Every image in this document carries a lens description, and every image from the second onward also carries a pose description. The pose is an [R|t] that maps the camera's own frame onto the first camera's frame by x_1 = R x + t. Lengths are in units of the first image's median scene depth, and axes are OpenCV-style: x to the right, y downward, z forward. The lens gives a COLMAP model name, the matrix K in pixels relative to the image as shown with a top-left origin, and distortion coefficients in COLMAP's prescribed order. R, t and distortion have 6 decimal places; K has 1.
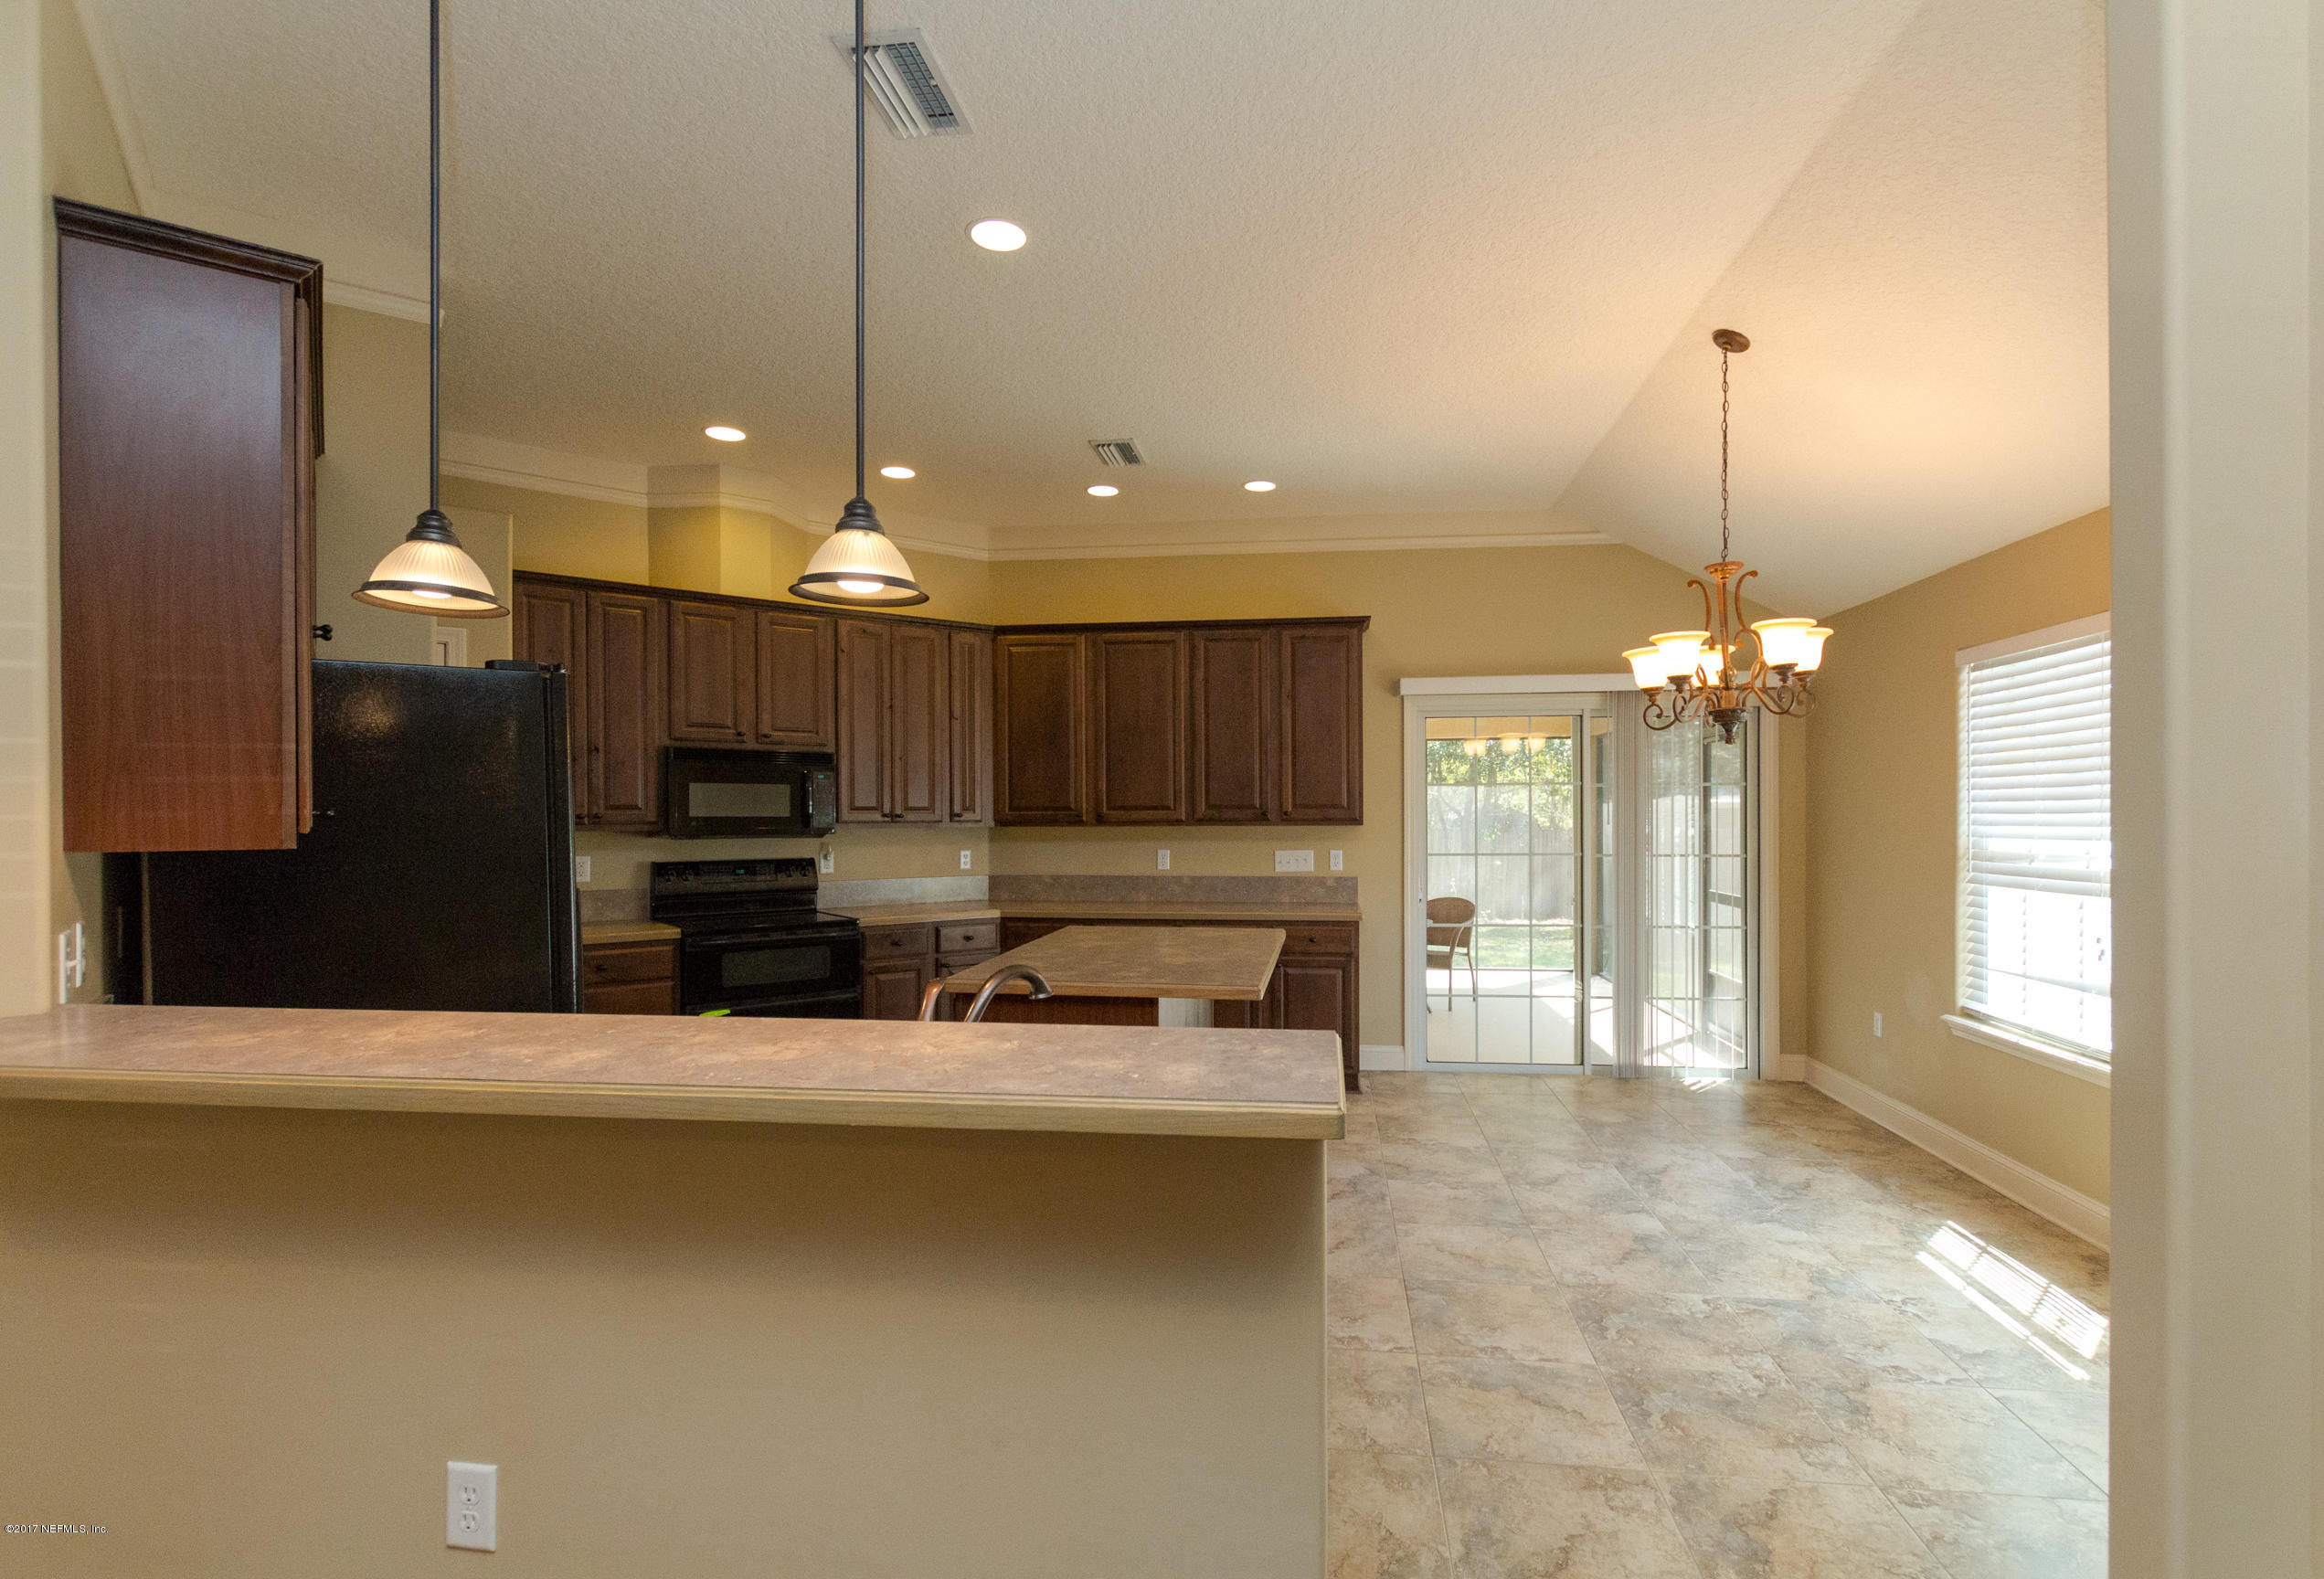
lens RADIAL K [[1101.6, 0, 1186.5], [0, 1101.6, 817.5], [0, 0, 1]] dist [0.004386, -0.000310]
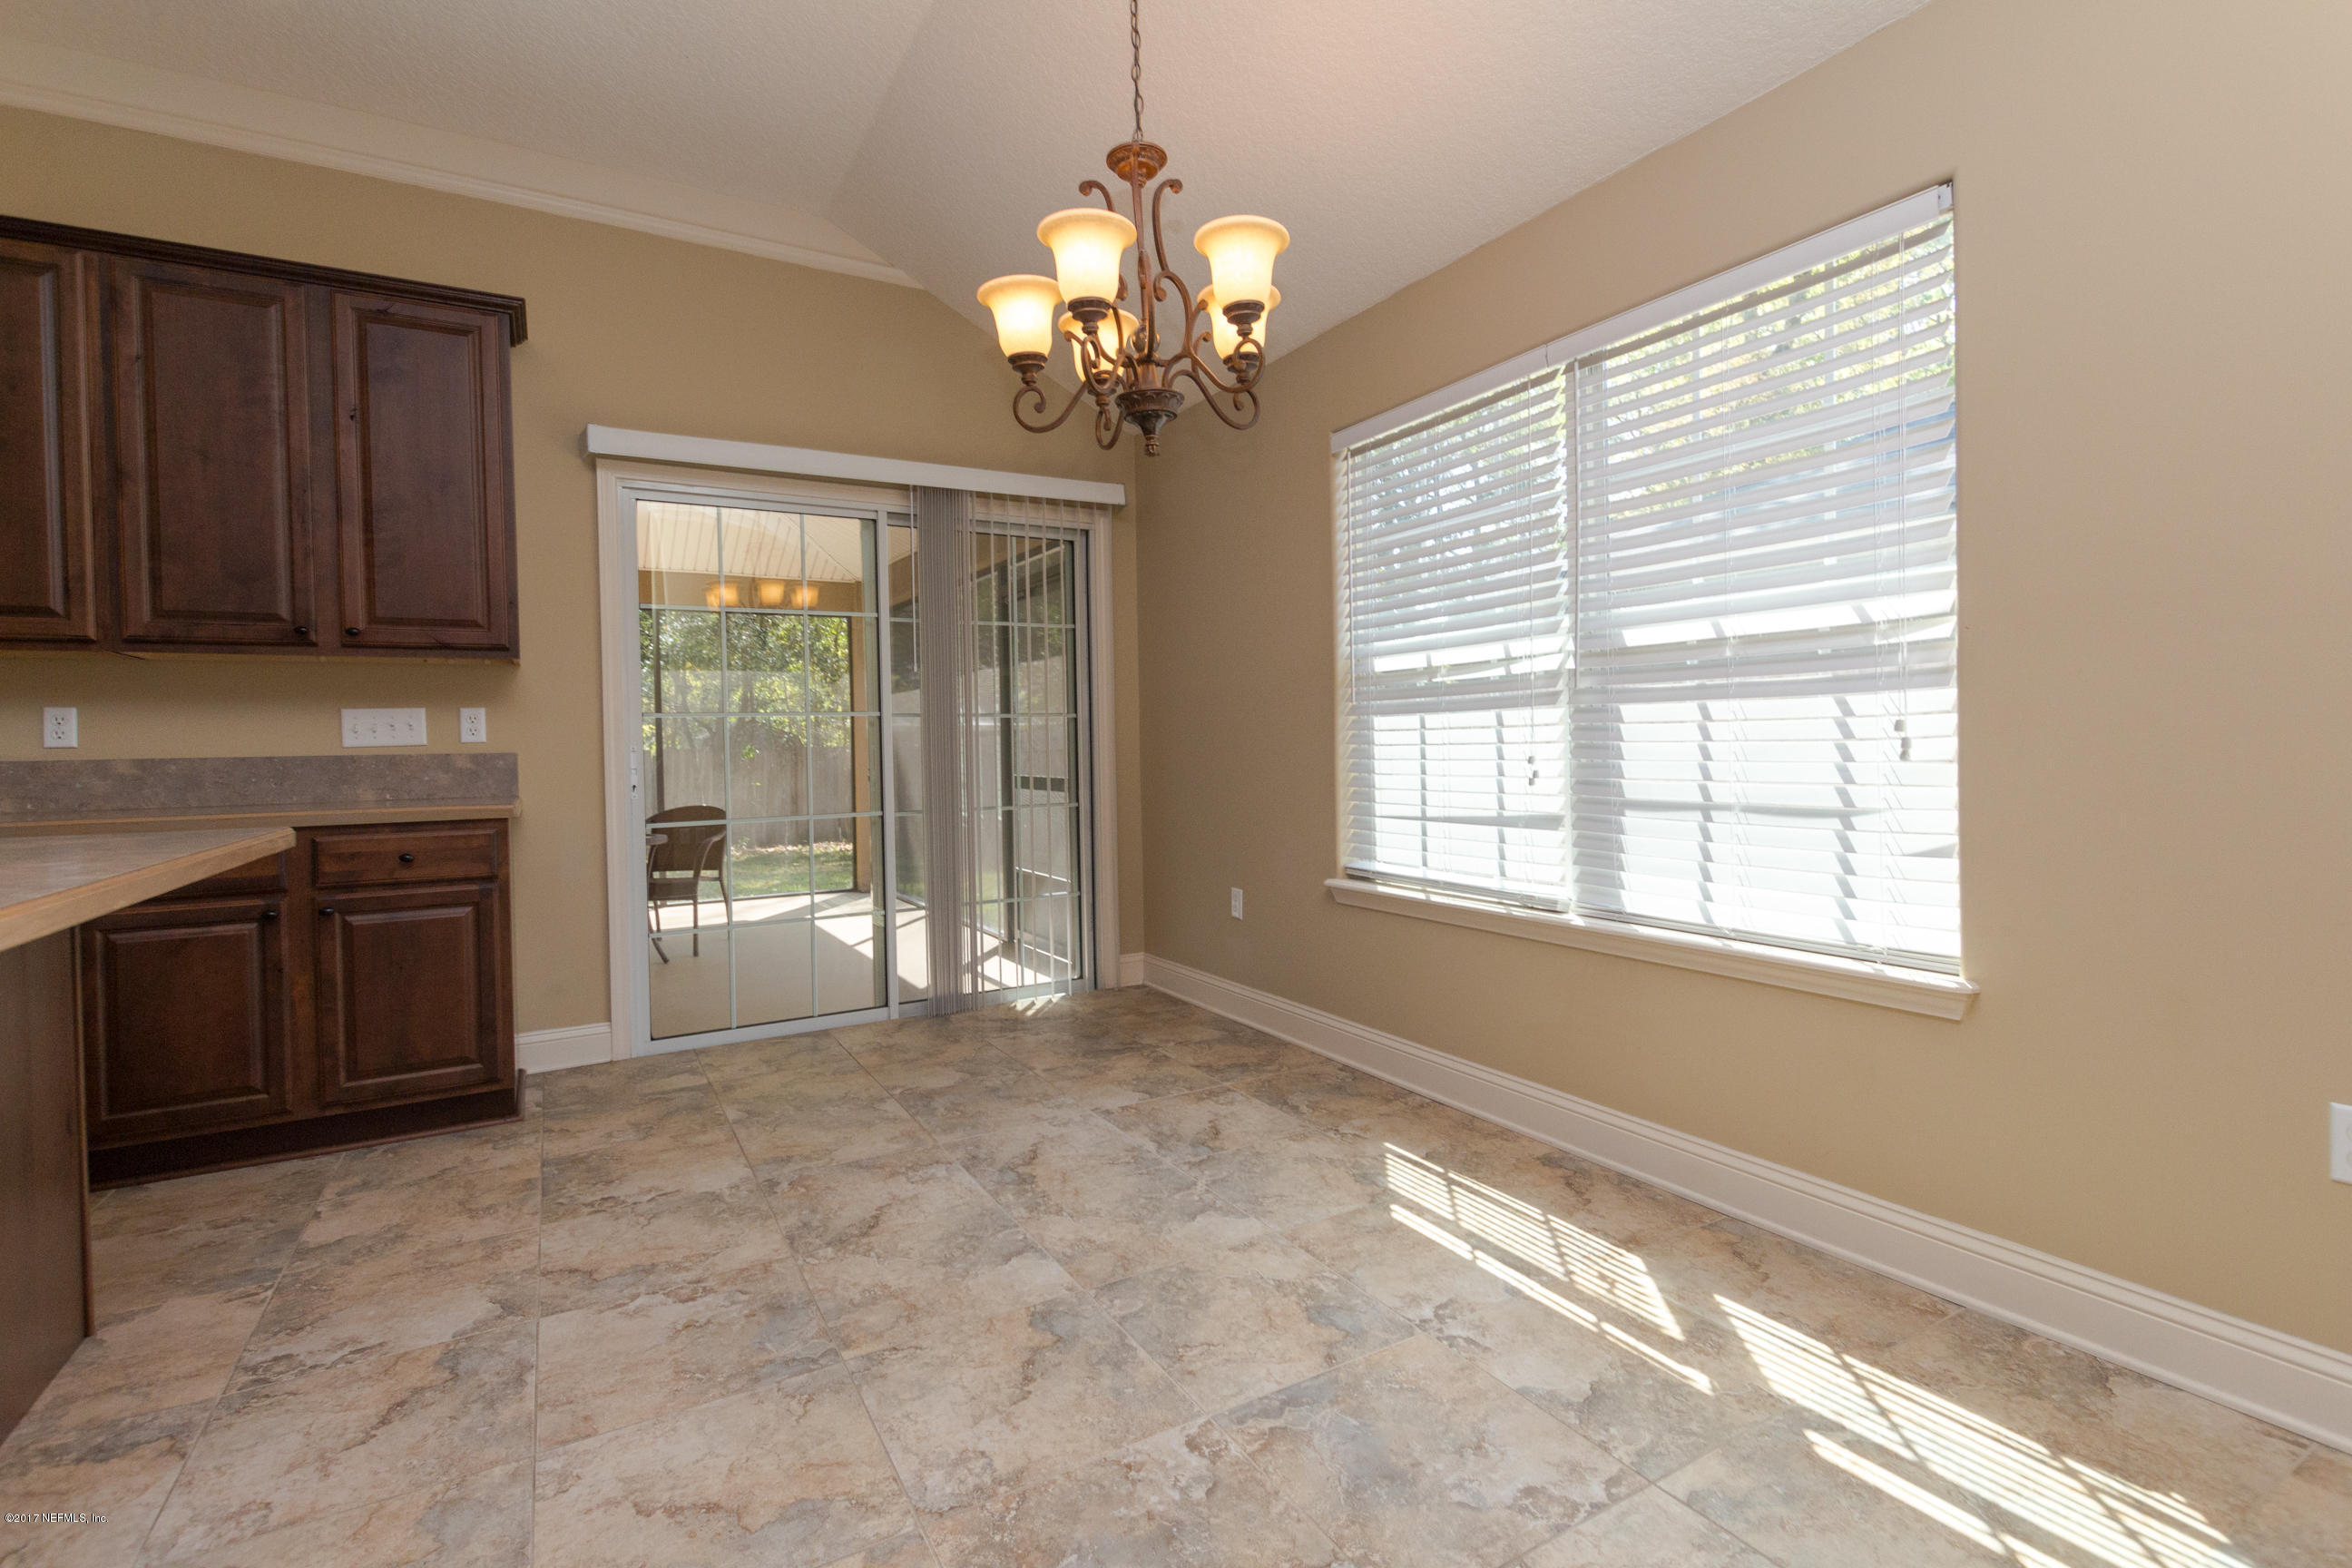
lens RADIAL K [[1108.4, 0, 1191.3], [0, 1108.4, 746.6], [0, 0, 1]] dist [0.010334, -0.002592]
pose [[0.796260, -0.018644, 0.604667, 0.117569], [0.020008, 0.999790, 0.004479, 0.079335], [-0.604623, 0.008531, 0.796466, 0.430038]]
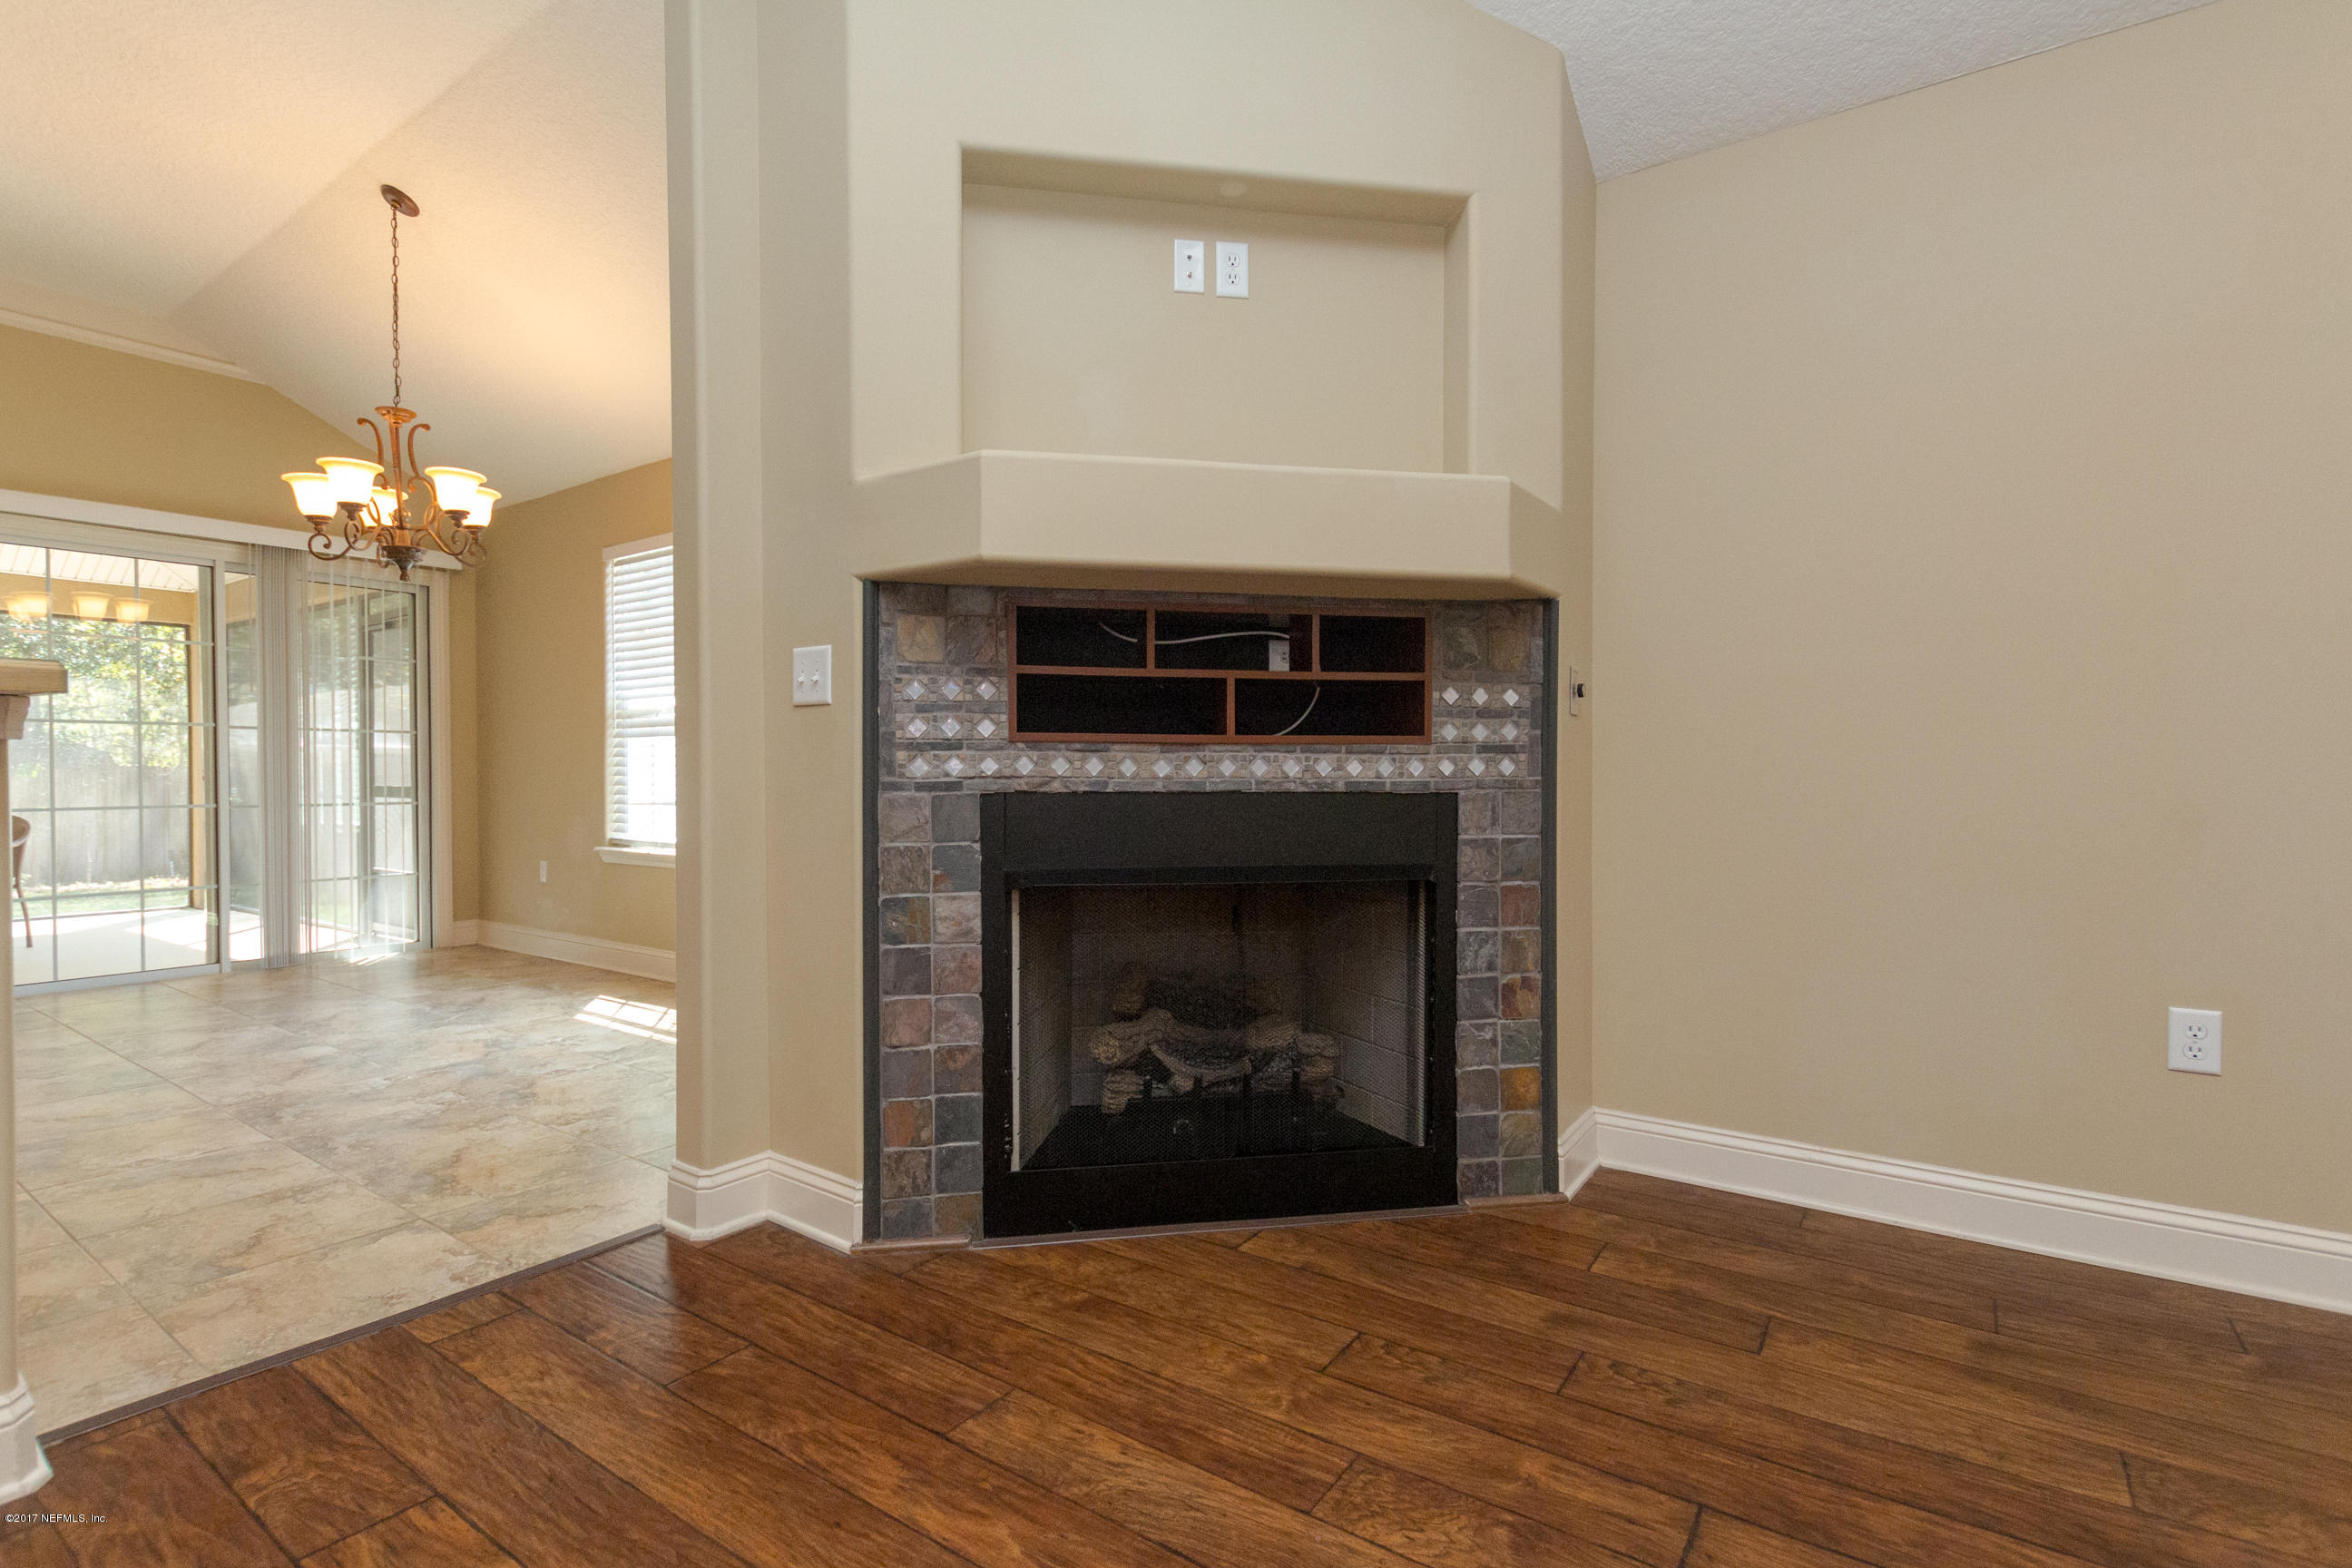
lens RADIAL K [[1108.4, 0, 1176.5], [0, 1108.4, 786.1], [0, 0, 1]] dist [0.010334, -0.002592]
pose [[0.475532, -0.011005, 0.879630, -0.089015], [0.001614, 0.999931, 0.011638, 0.104108], [-0.879697, -0.004115, 0.475517, -0.148915]]
